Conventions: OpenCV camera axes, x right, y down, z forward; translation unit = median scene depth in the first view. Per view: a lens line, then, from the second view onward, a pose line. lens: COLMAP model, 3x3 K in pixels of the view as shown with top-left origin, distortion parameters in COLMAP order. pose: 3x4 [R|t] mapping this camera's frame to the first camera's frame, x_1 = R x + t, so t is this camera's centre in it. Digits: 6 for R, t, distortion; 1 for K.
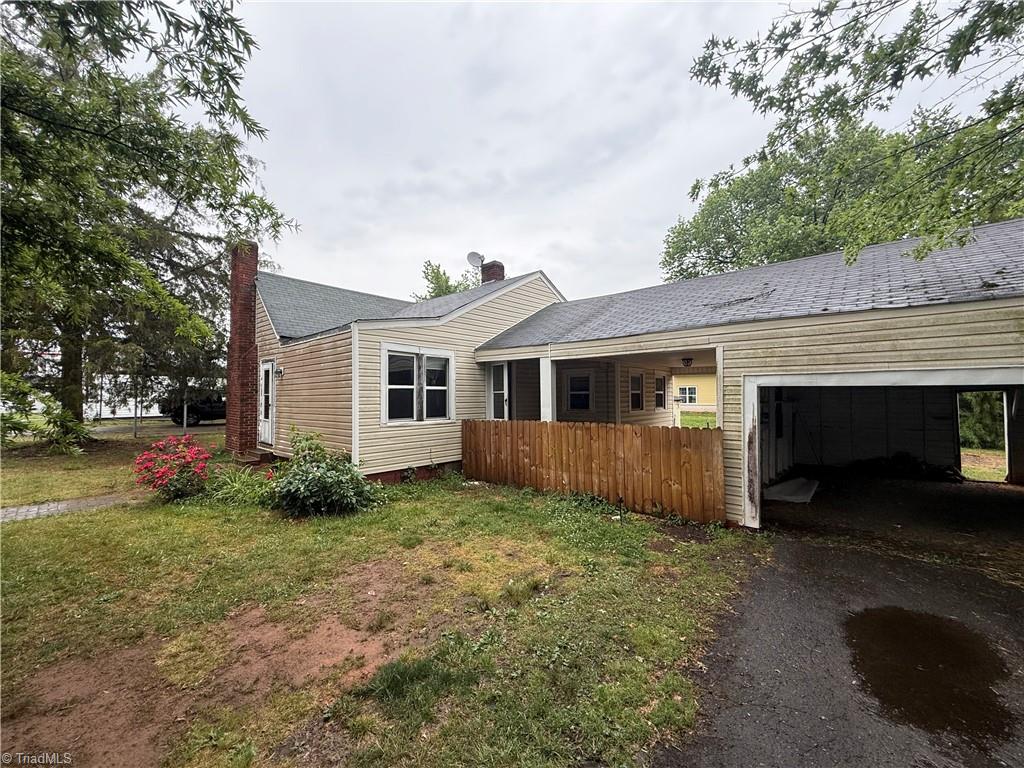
lens RADIAL K [[406.5, 0, 515.8], [0, 406.5, 385.8], [0, 0, 1]] dist [0.001558, 0.000172]
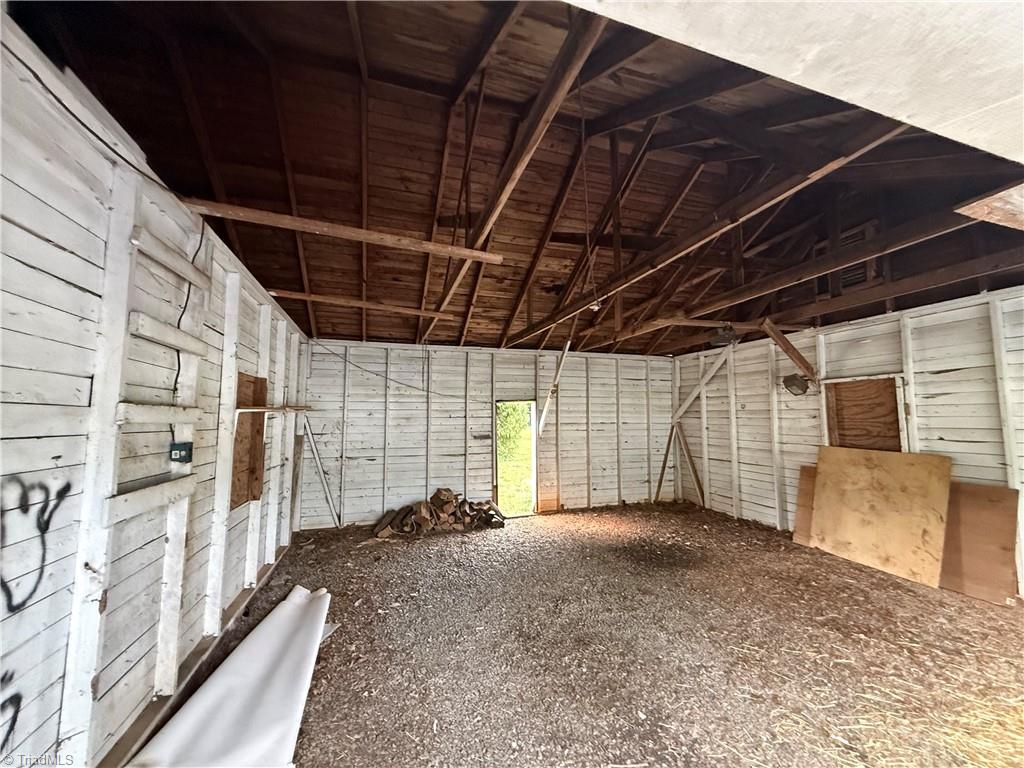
lens RADIAL K [[406.5, 0, 507.3], [0, 406.5, 381.3], [0, 0, 1]] dist [0.001558, 0.000172]
pose [[0.518484, 0.080073, 0.851330, 0.472041], [-0.023328, 0.996560, -0.079525, 0.038712], [-0.854769, 0.021373, 0.518568, 0.631105]]
